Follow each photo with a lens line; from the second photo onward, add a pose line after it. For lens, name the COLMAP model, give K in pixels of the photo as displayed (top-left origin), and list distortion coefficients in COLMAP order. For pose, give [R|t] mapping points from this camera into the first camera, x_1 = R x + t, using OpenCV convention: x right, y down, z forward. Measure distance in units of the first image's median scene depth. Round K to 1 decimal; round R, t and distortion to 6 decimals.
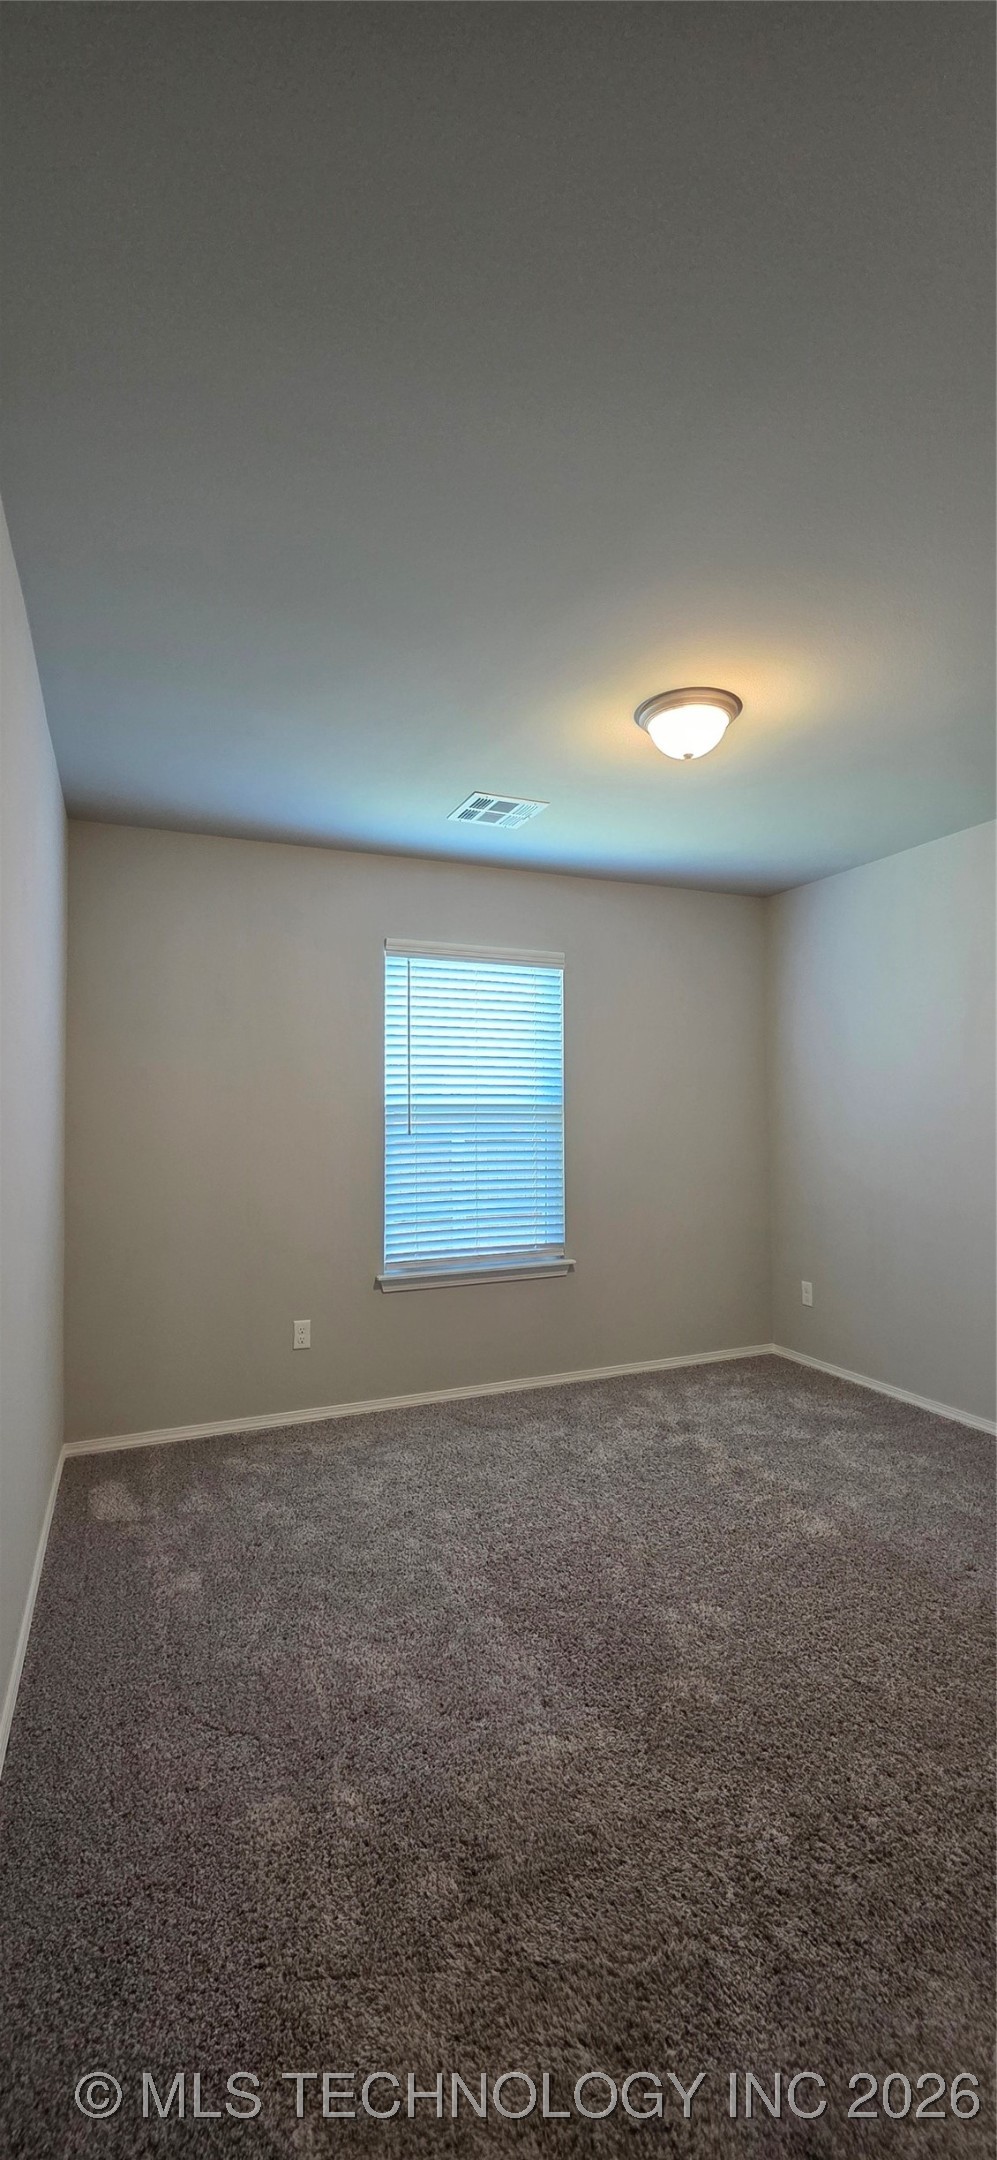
lens RADIAL K [[866.4, 0, 514.4], [0, 866.4, 1085.7], [0, 0, 1]] dist [0.000660, -0.000627]
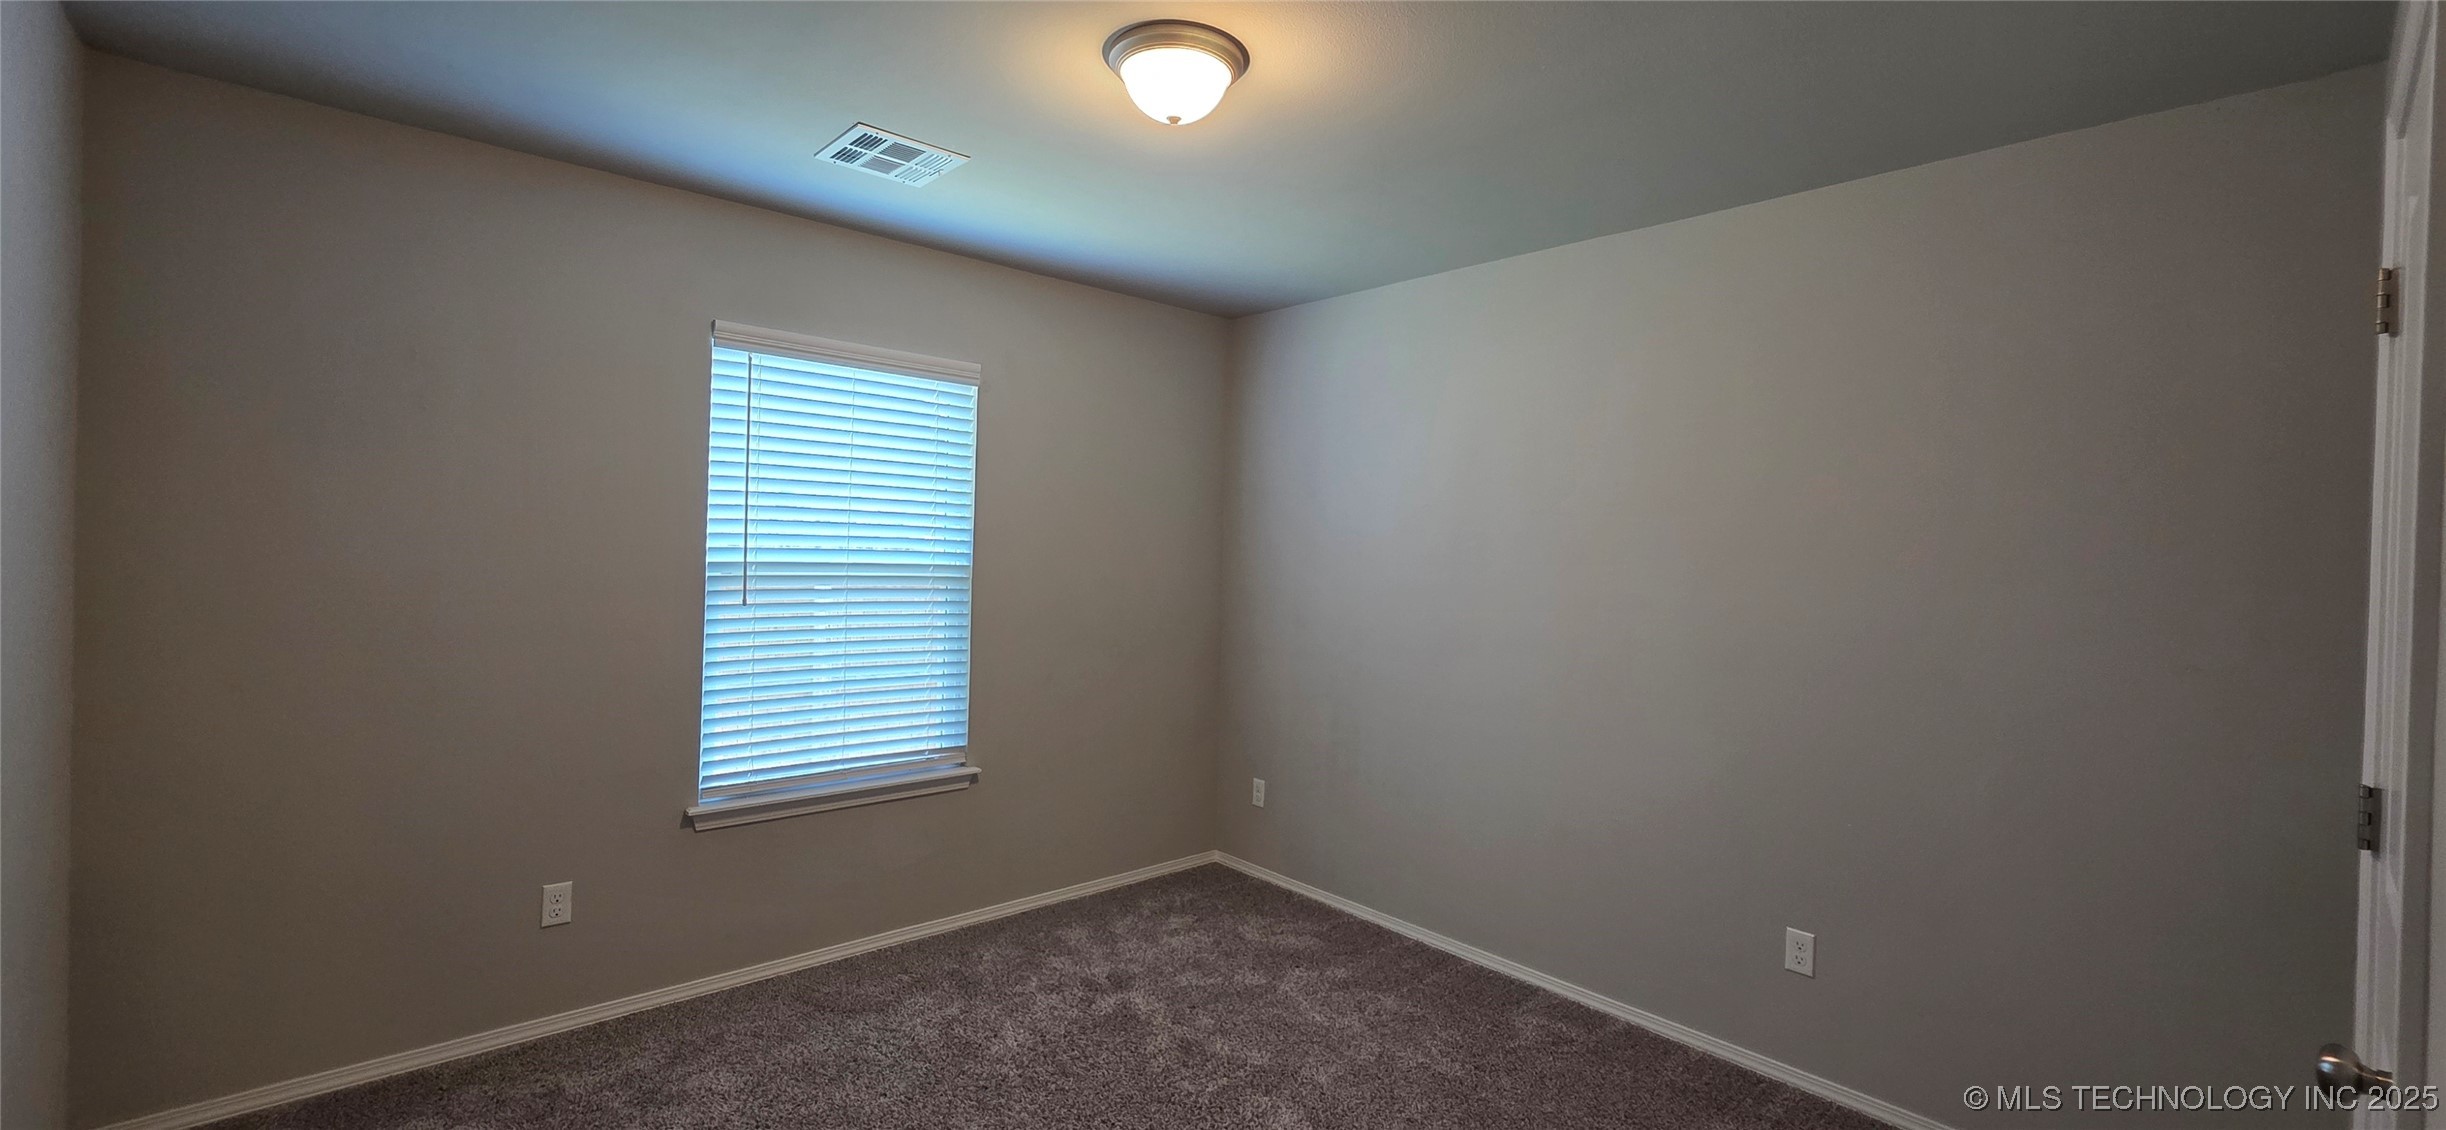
lens RADIAL K [[981.2, 0, 1236.0], [0, 981.2, 555.9], [0, 0, 1]] dist [0.000660, -0.000627]
pose [[0.945698, 0.031570, 0.323509, -0.003118], [-0.046190, 0.998224, 0.037612, -0.034174], [-0.321748, -0.050513, 0.945477, 0.131042]]
